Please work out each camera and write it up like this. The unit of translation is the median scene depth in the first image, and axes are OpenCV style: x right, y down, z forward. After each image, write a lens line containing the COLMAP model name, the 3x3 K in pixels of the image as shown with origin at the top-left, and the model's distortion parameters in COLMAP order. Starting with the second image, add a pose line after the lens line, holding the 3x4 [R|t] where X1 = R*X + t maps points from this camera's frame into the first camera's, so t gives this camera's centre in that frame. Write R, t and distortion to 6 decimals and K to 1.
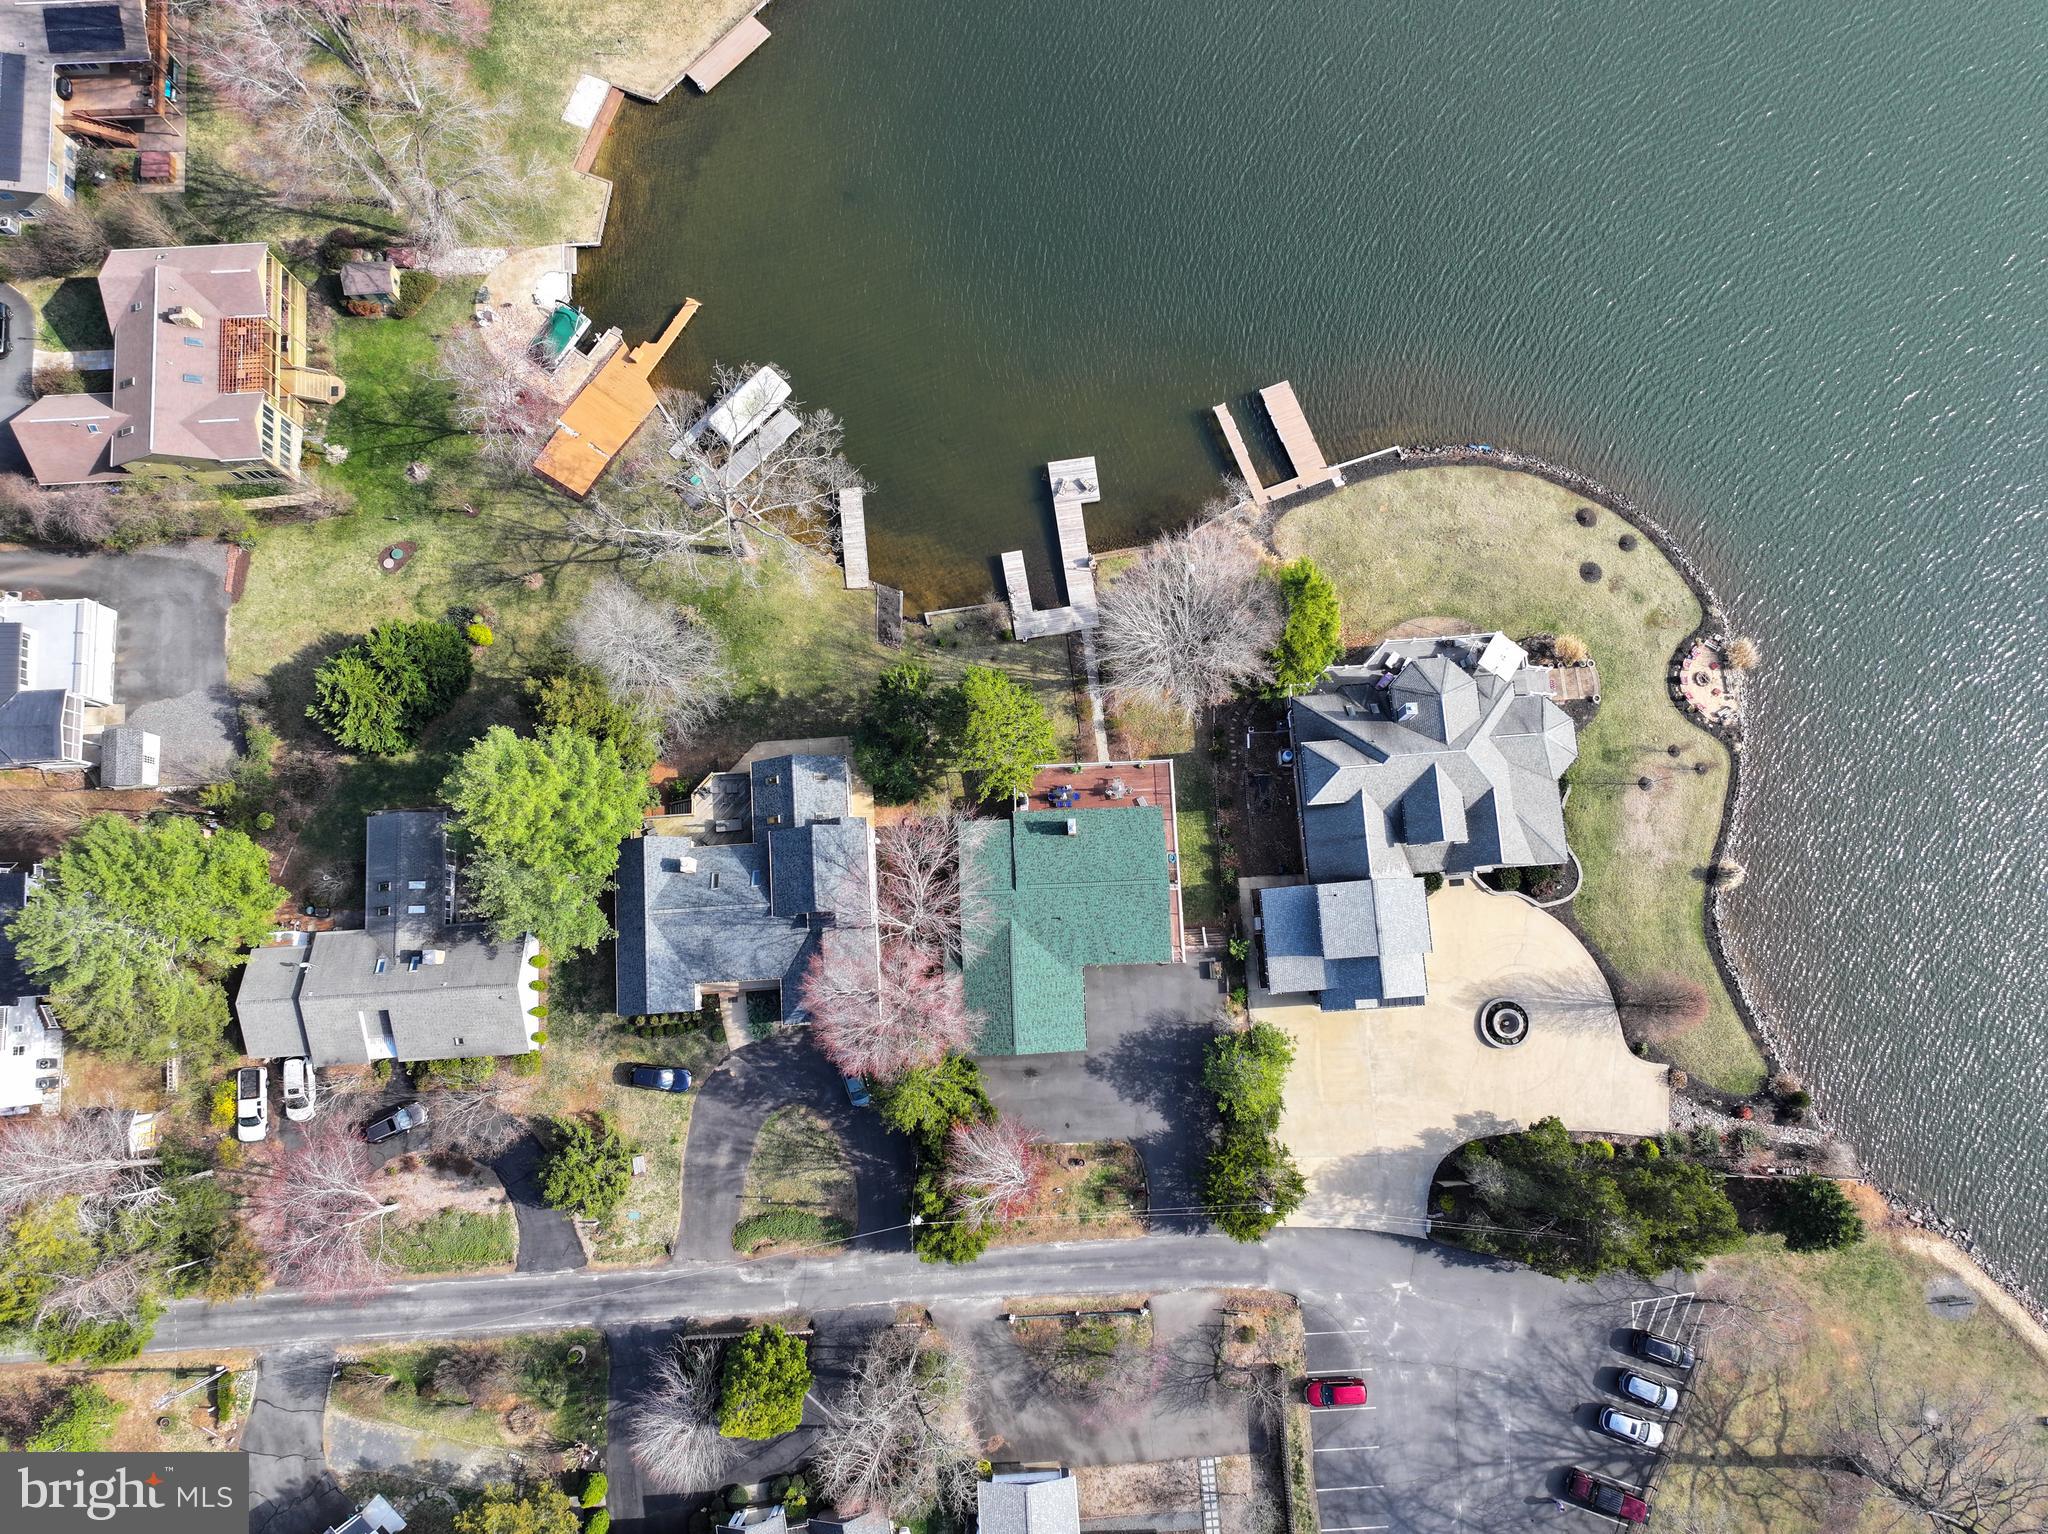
lens RADIAL K [[1441.1, 0, 1026.7], [0, 1441.1, 757.8], [0, 0, 1]] dist [-0.002928, 0.020437]
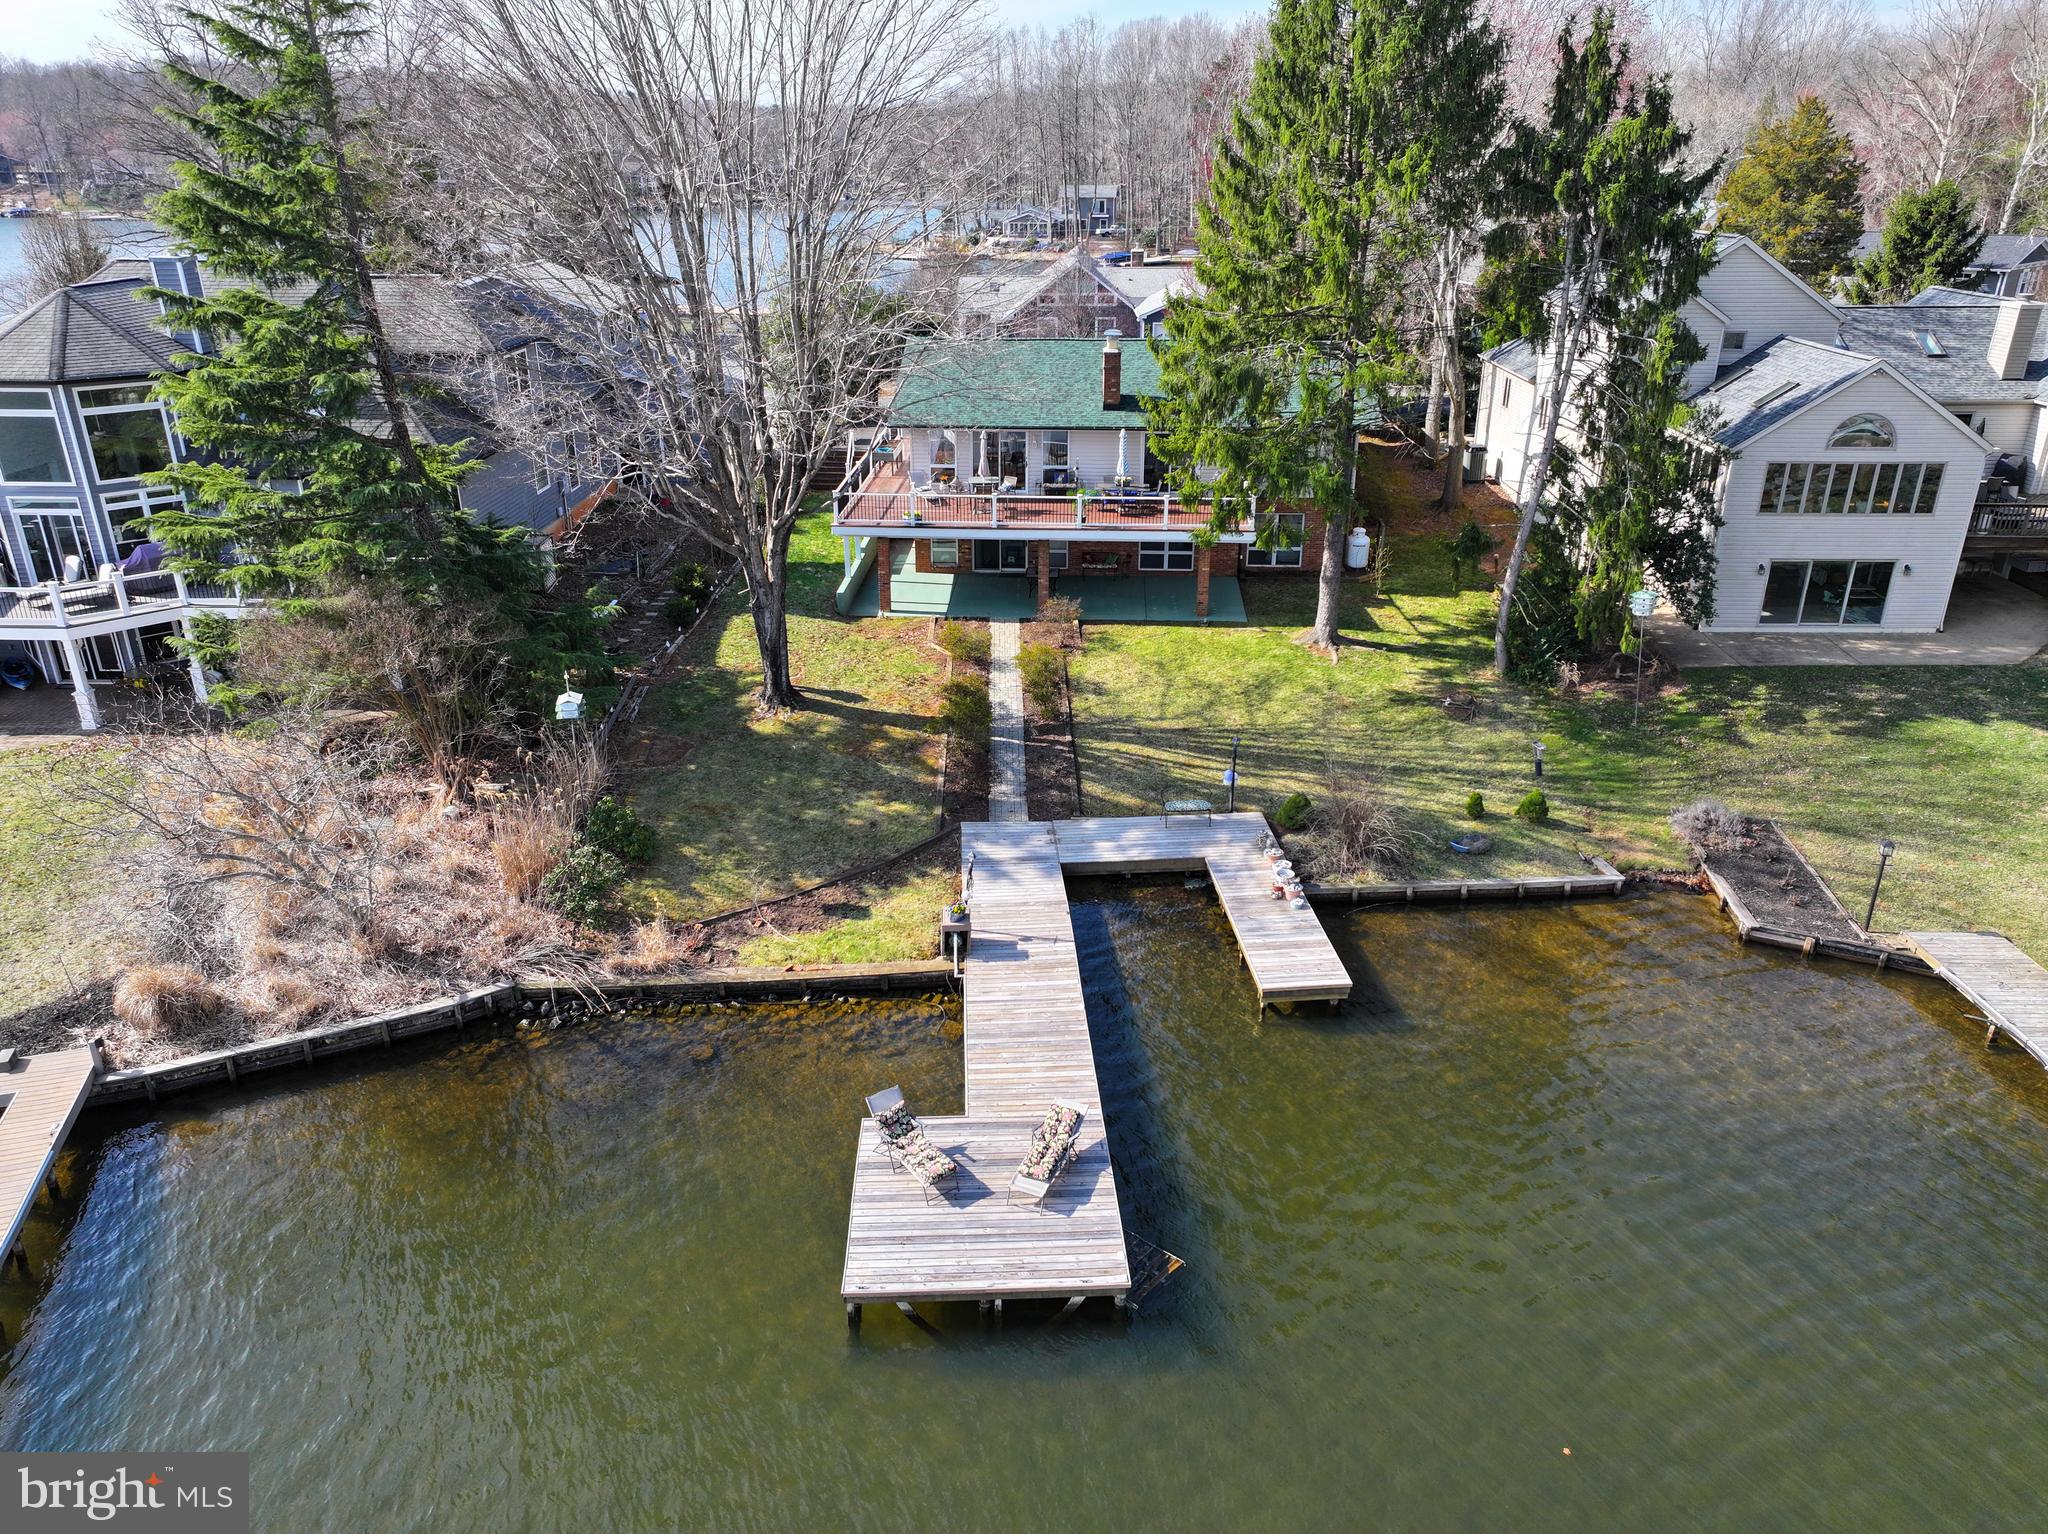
lens RADIAL K [[1441.1, 0, 1026.5], [0, 1441.1, 767.1], [0, 0, 1]] dist [-0.002928, 0.020437]
pose [[-0.995782, -0.036528, 0.084161, 0.014966], [0.090349, -0.230938, 0.968765, -0.360946], [-0.015951, 0.972283, 0.233264, 0.935653]]
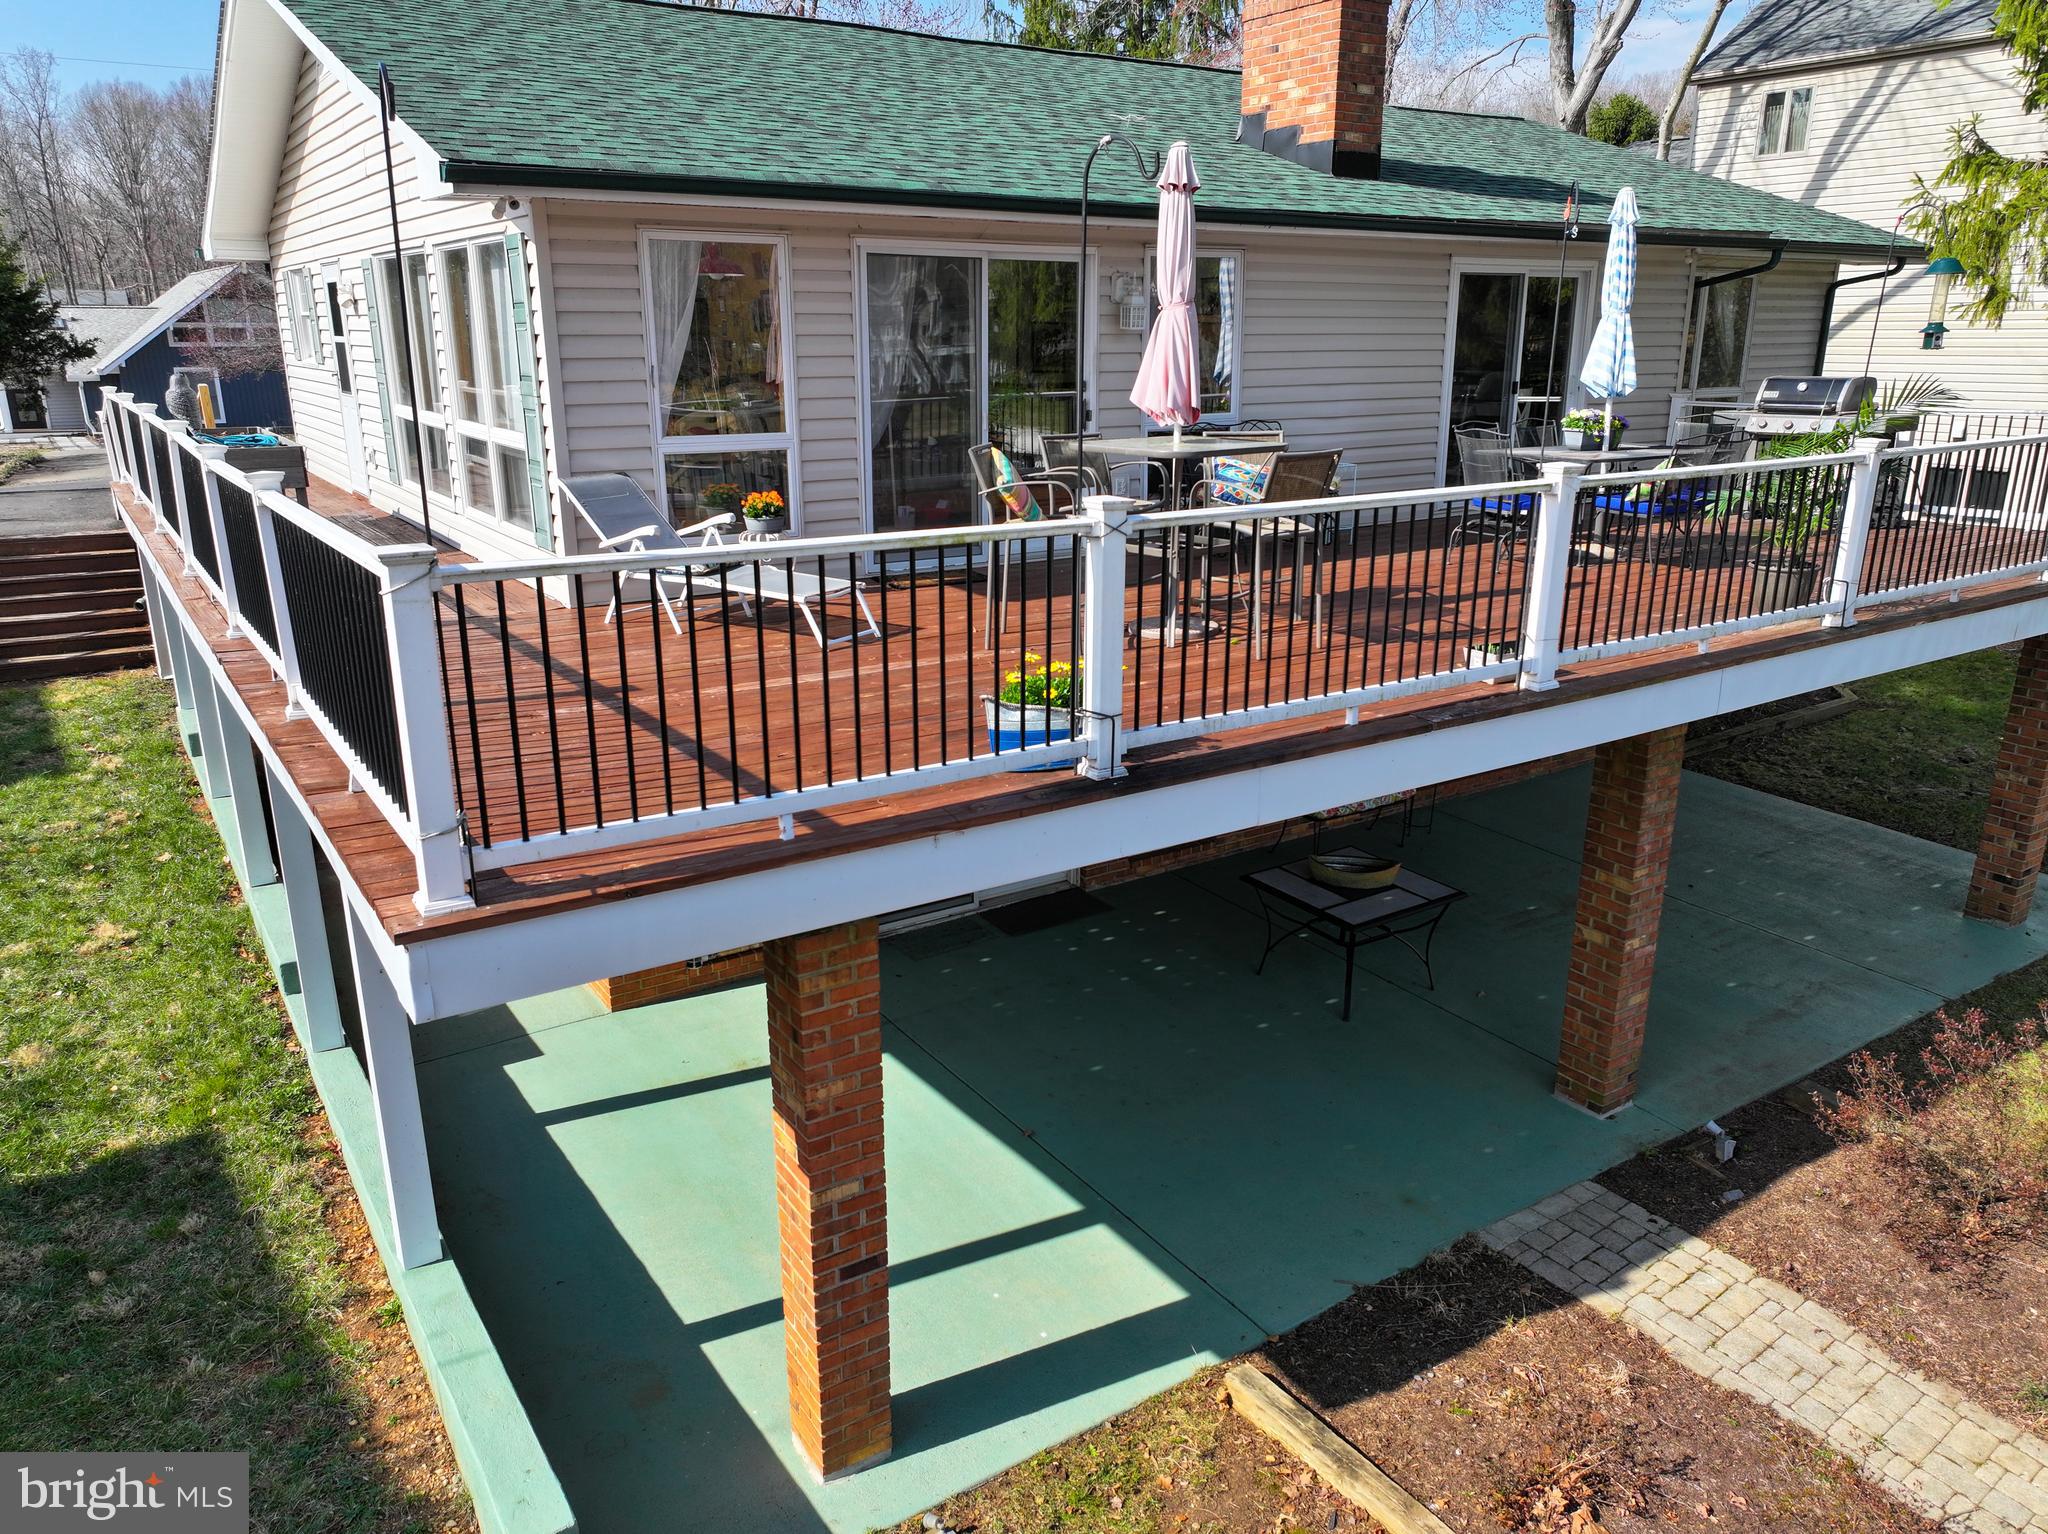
lens RADIAL K [[1441.1, 0, 1037.8], [0, 1441.1, 761.9], [0, 0, 1]] dist [-0.002928, 0.020437]
pose [[-0.852801, 0.149883, -0.500266, 0.100504], [-0.514997, -0.082417, 0.853221, -0.031986], [0.086653, 0.985263, 0.147475, 0.954742]]
